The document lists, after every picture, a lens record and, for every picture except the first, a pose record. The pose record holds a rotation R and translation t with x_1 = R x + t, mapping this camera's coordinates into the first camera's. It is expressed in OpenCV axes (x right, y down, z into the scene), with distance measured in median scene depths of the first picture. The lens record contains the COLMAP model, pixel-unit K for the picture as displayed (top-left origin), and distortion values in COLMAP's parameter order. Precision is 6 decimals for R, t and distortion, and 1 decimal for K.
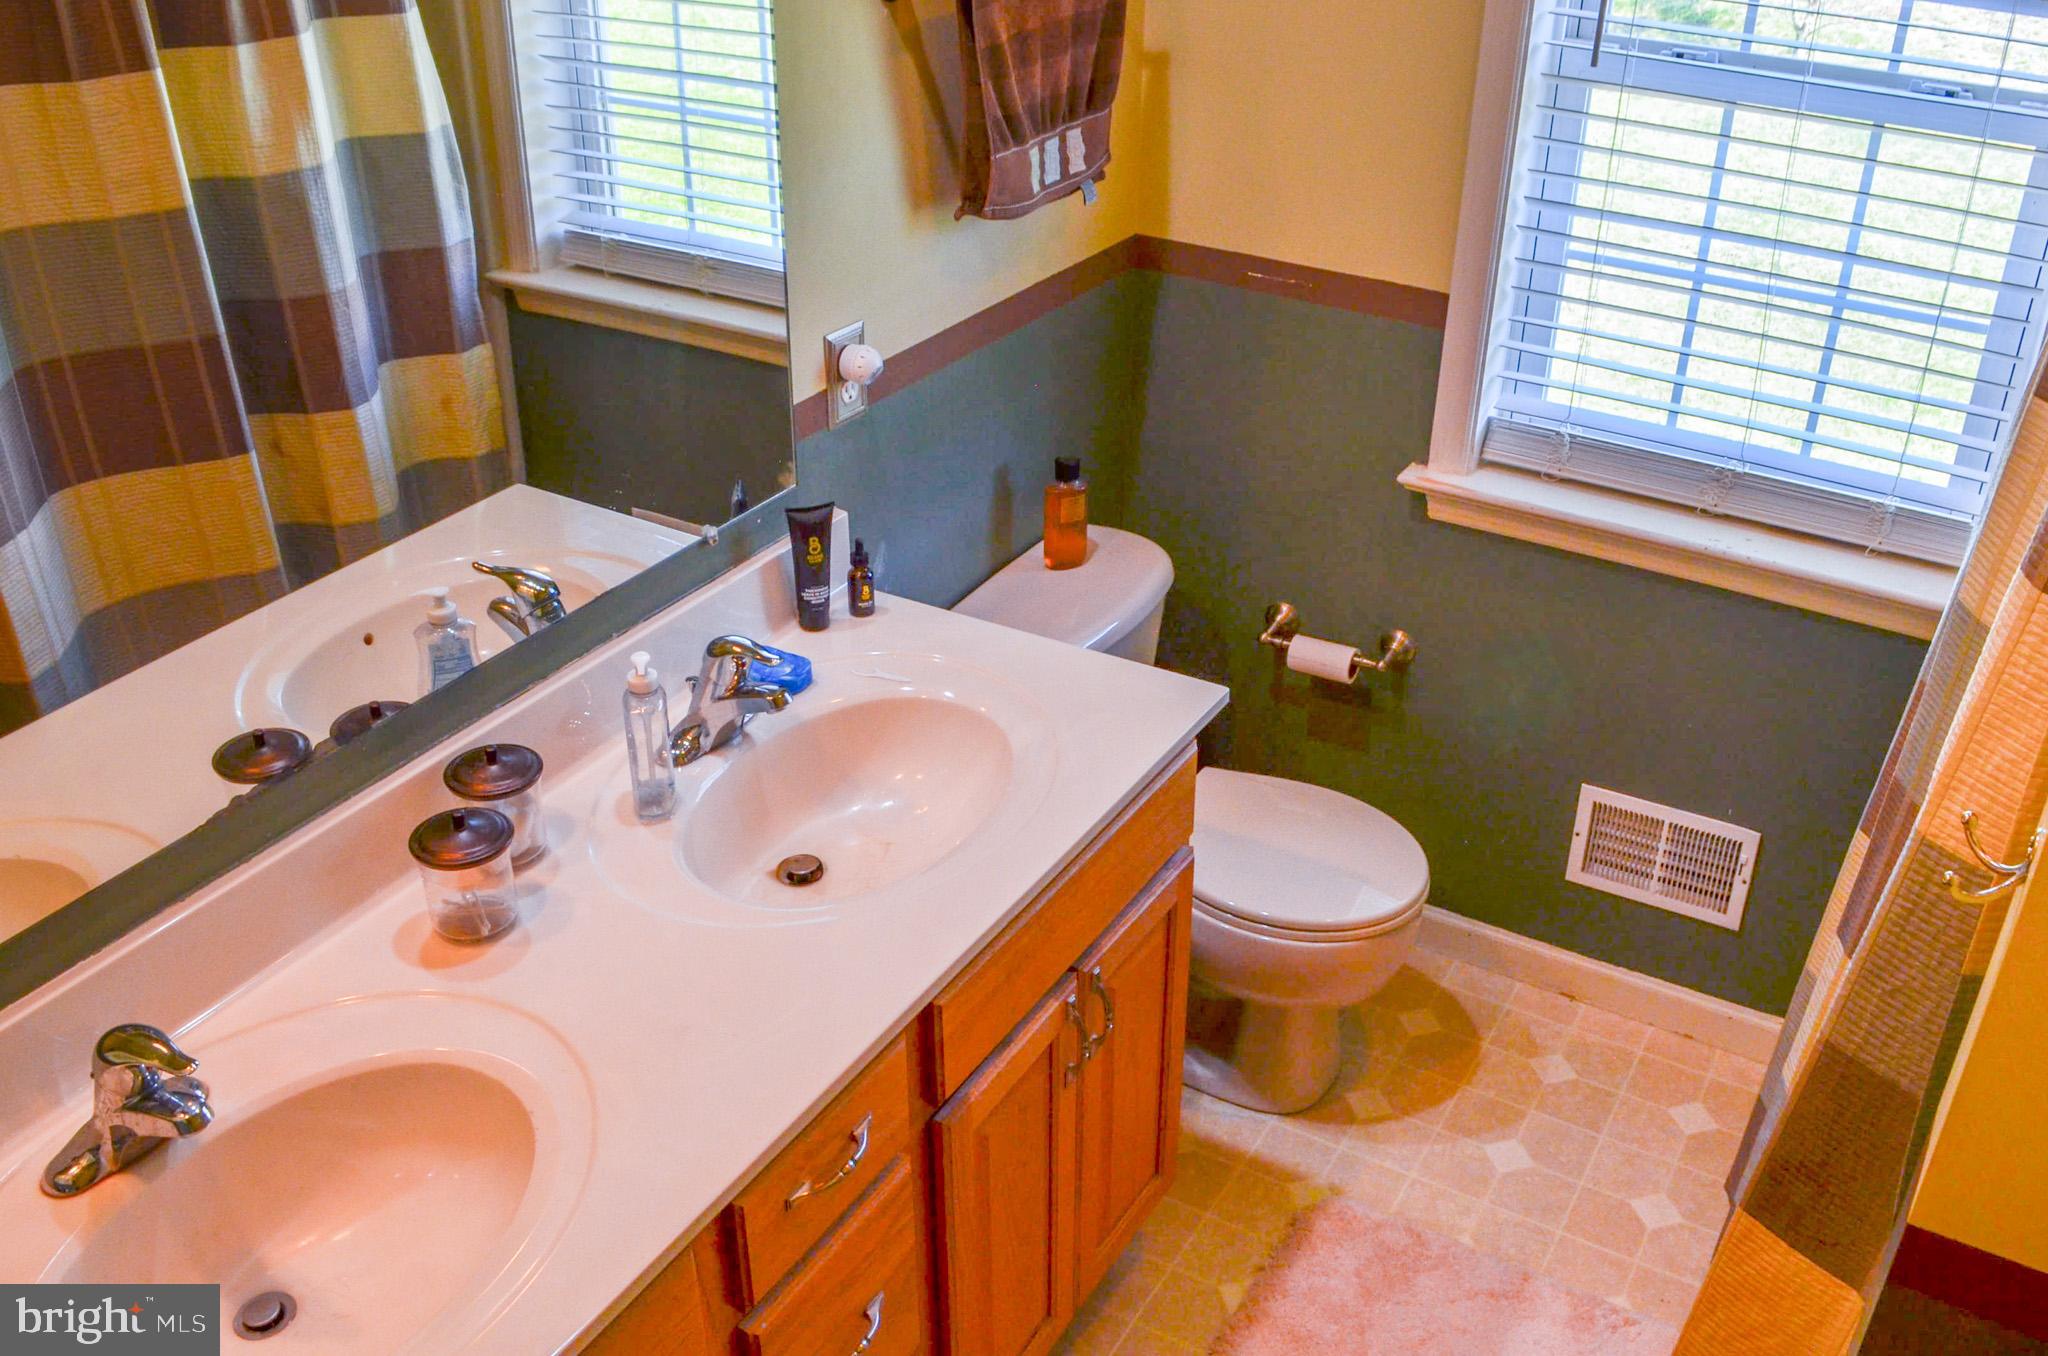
lens RADIAL K [[1730.6, 0, 1024.0], [0, 1730.6, 678.0], [0, 0, 1]] dist [-0.059979, 0.008115]
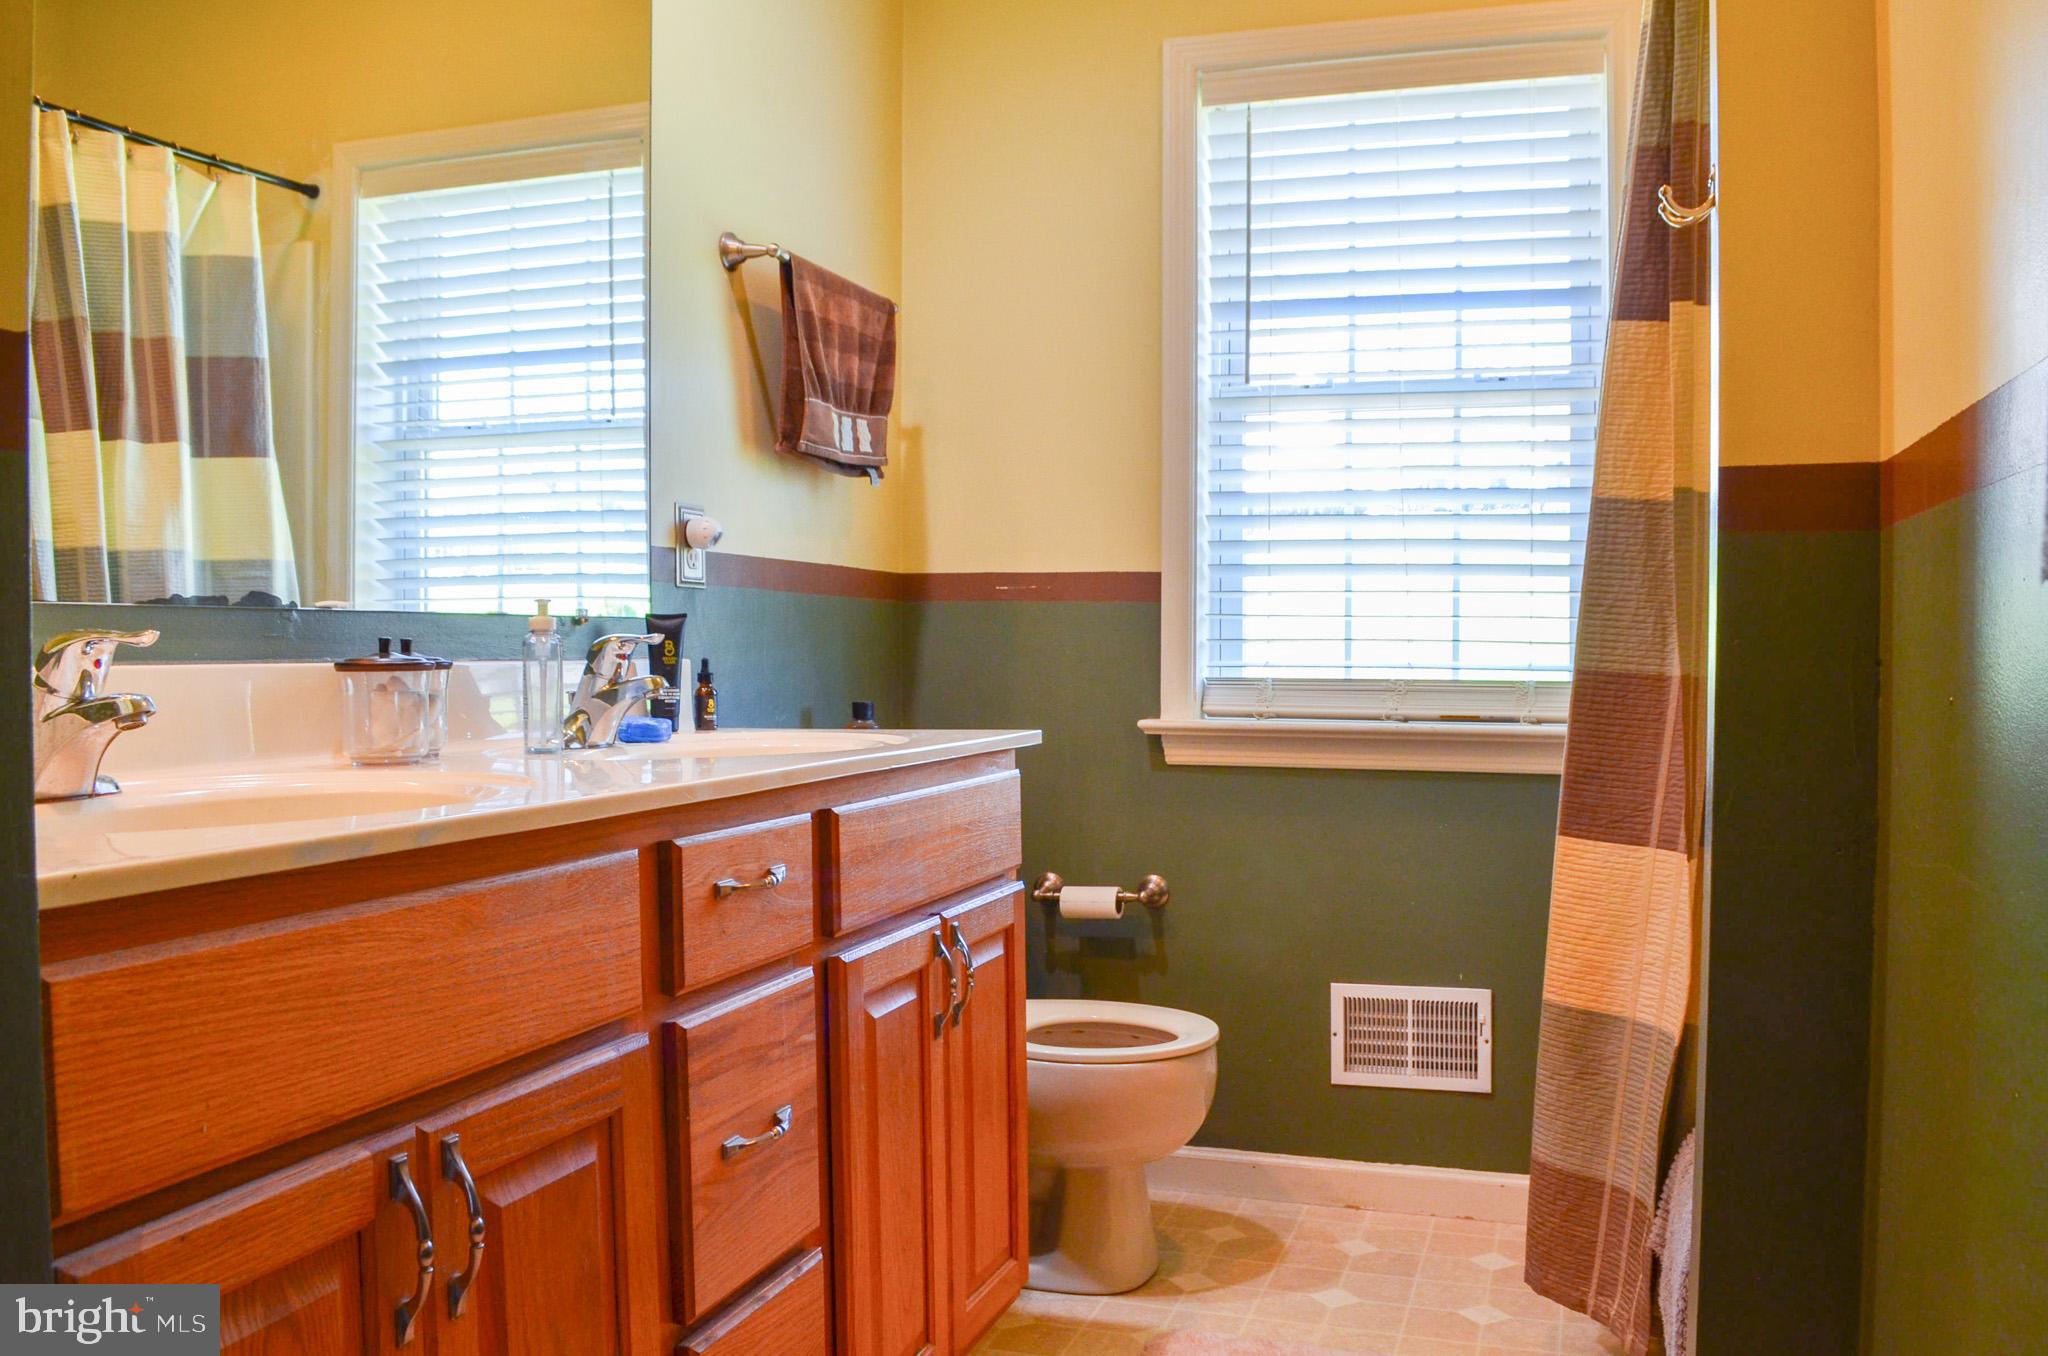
lens RADIAL K [[1558.2, 0, 1016.3], [0, 1558.2, 678.9], [0, 0, 1]] dist [-0.059041, 0.007948]
pose [[0.981141, -0.014809, 0.192724, -0.073198], [0.100499, 0.890778, -0.443186, 0.326136], [-0.165112, 0.454197, 0.875468, 0.057024]]
